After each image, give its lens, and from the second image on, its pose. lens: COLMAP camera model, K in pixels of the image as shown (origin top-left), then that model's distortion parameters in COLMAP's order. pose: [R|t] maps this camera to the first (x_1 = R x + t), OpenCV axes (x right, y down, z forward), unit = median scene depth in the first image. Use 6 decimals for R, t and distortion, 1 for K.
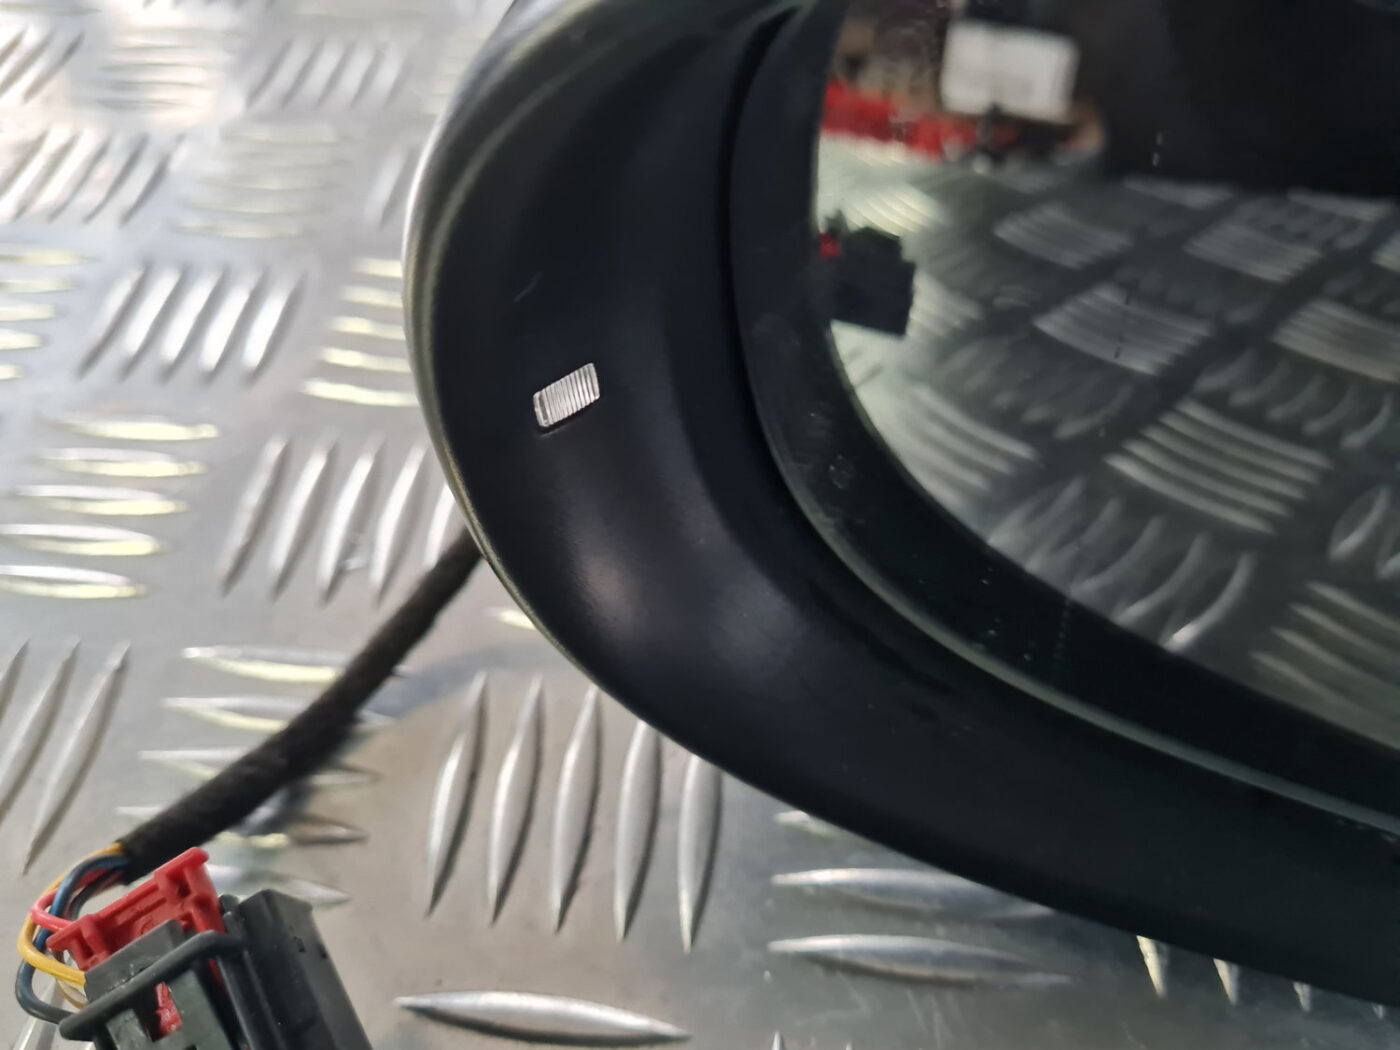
lens RADIAL K [[1080.8, 0, 706.2], [0, 1080.8, 527.8], [0, 0, 1]] dist [0.001838, -0.005160]
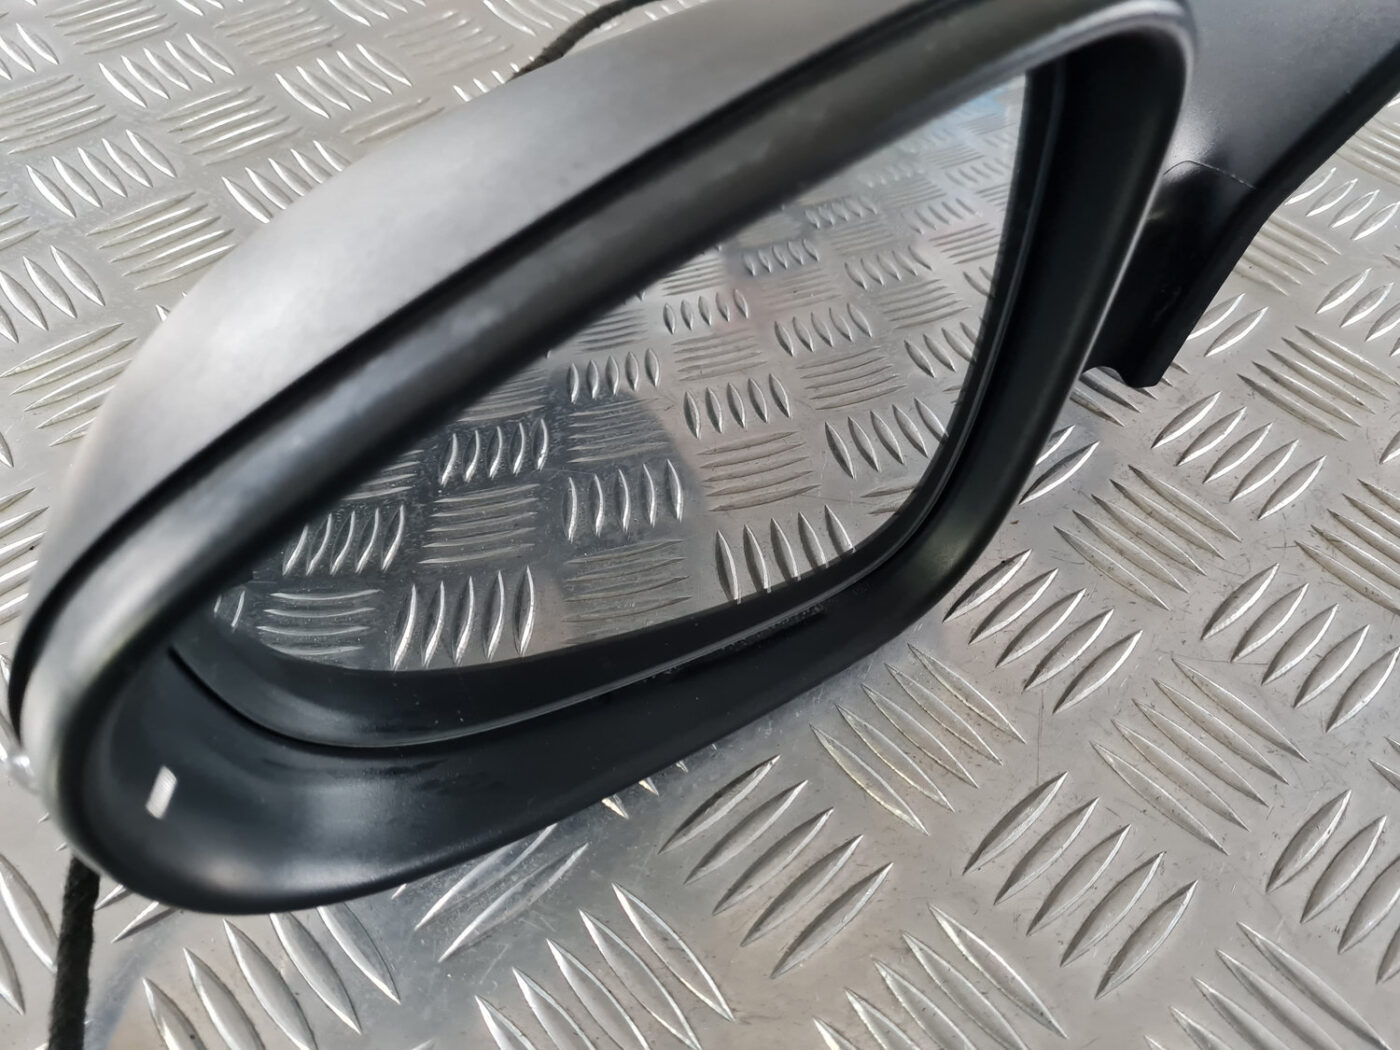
lens RADIAL K [[1080.8, 0, 698.2], [0, 1080.8, 529.6], [0, 0, 1]] dist [0.001838, -0.005160]
pose [[0.673199, -0.550422, 0.493800, -0.122866], [0.537753, 0.822779, 0.184003, -0.228836], [-0.507567, 0.141672, 0.849885, -0.649600]]
